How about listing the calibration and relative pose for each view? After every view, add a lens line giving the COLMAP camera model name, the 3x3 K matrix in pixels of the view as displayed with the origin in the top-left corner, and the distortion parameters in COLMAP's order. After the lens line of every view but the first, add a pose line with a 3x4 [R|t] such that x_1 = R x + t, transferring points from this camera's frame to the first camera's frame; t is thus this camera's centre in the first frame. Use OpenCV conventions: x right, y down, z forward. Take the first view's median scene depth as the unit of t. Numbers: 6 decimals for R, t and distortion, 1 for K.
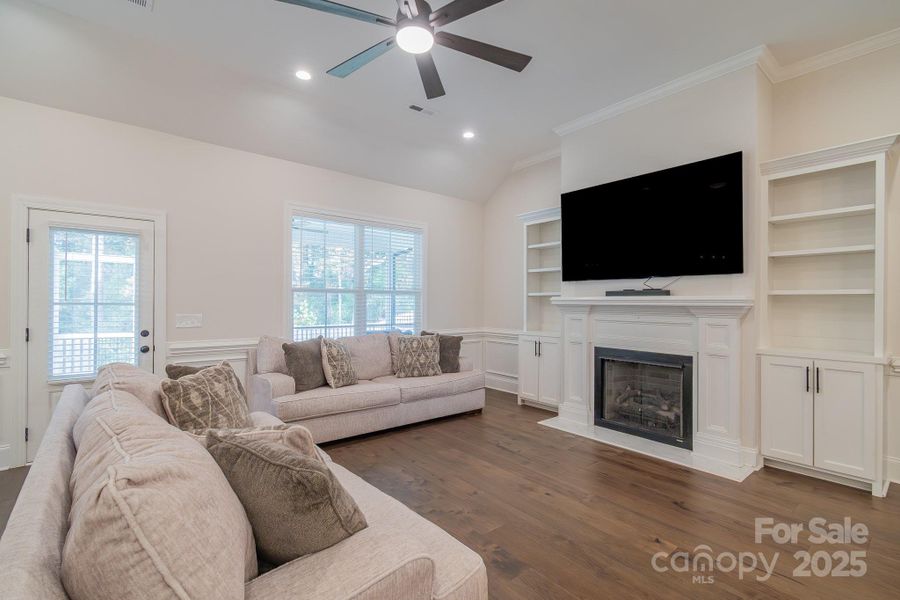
lens RADIAL K [[403.6, 0, 456.6], [0, 403.6, 302.2], [0, 0, 1]] dist [-0.000484, -0.002461]
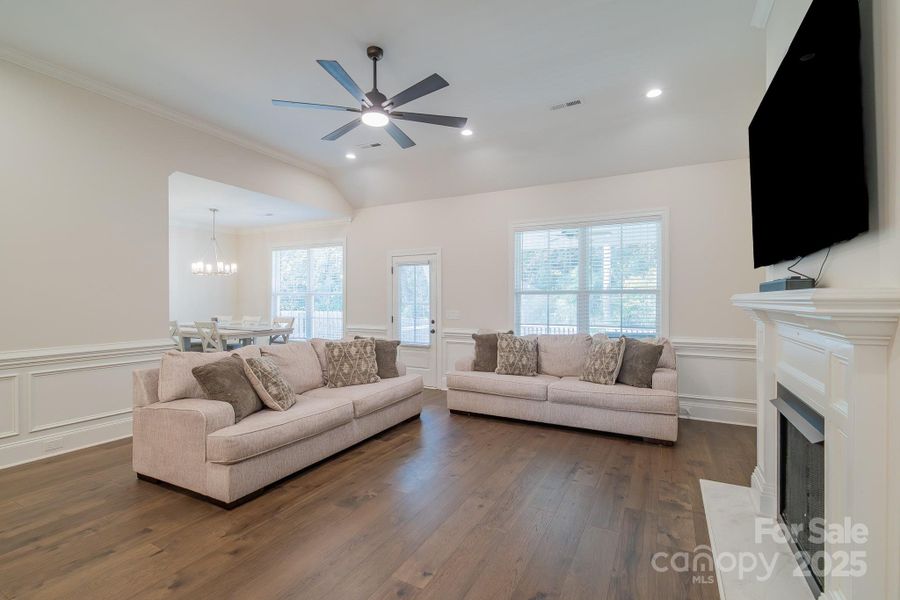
lens RADIAL K [[403.6, 0, 446.3], [0, 403.6, 301.4], [0, 0, 1]] dist [-0.000484, -0.002461]
pose [[0.368579, -0.004188, -0.929587, 0.742314], [0.006040, 0.999980, -0.002110, -0.003170], [0.929577, -0.004837, 0.368597, 0.392666]]
